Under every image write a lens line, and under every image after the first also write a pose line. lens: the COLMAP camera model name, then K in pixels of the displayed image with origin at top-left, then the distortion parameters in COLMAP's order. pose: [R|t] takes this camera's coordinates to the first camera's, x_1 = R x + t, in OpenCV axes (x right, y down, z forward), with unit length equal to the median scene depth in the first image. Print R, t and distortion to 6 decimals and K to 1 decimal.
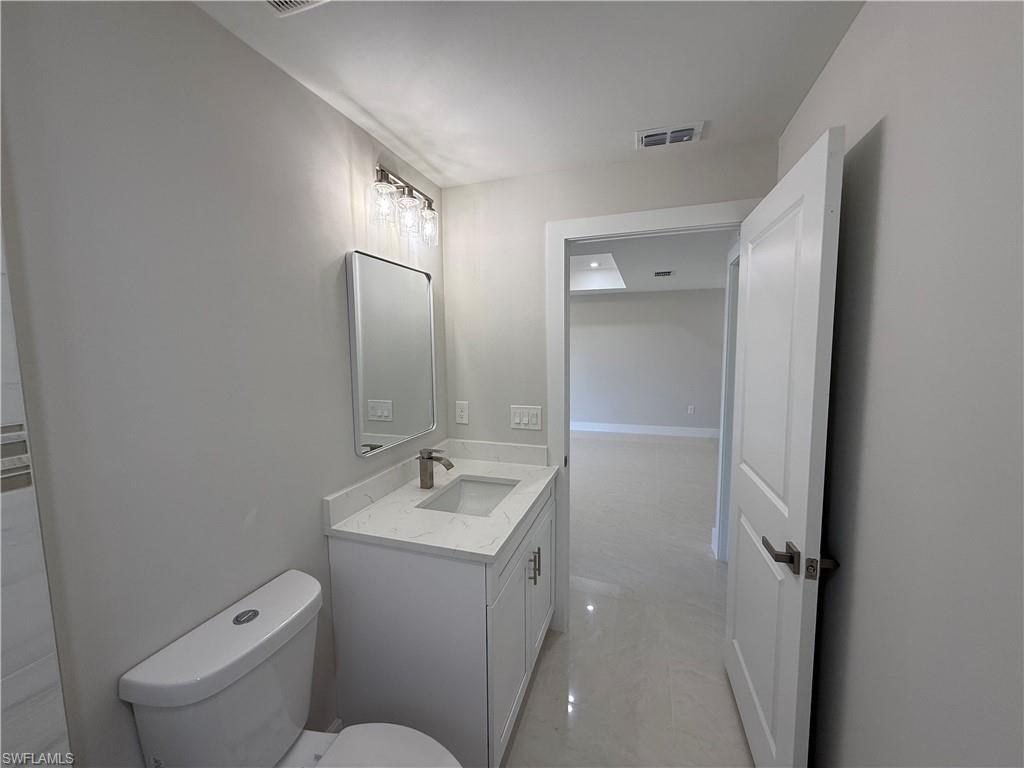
lens RADIAL K [[406.5, 0, 510.1], [0, 406.5, 378.0], [0, 0, 1]] dist [0.002857, 0.000308]
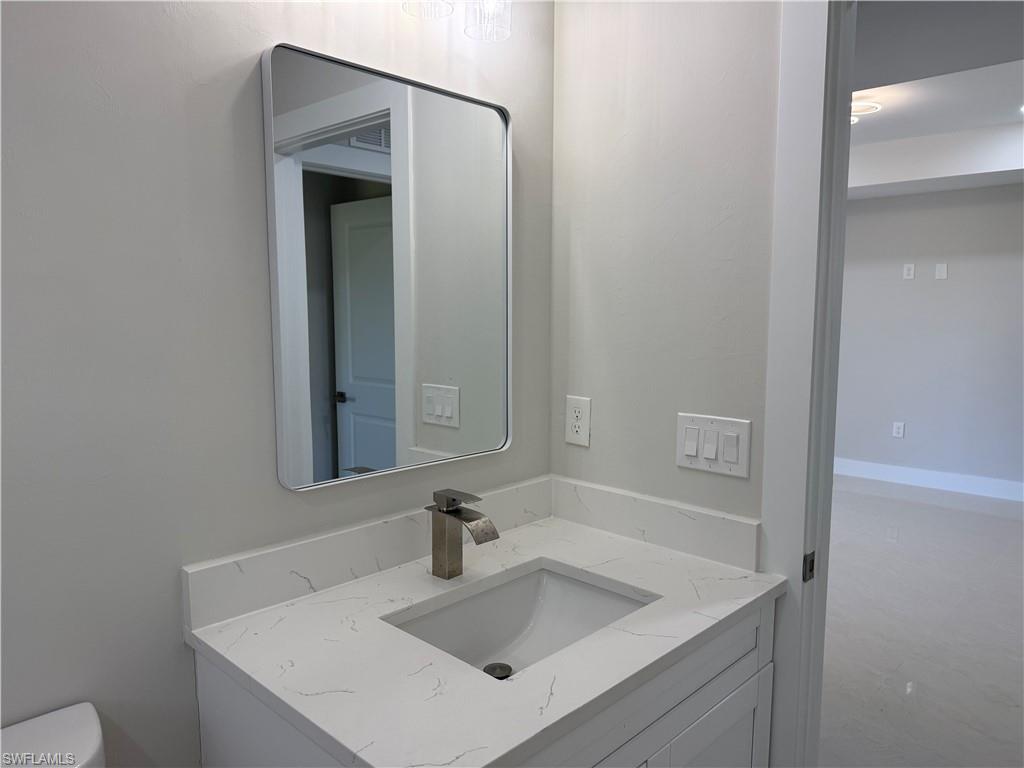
lens RADIAL K [[715.8, 0, 513.5], [0, 715.8, 391.7], [0, 0, 1]] dist [0.035048, -0.001397]
pose [[0.904716, 0.059927, -0.421778, 0.165003], [-0.045201, 0.997971, 0.044838, 0.021900], [0.423610, -0.021501, 0.905590, 0.269333]]
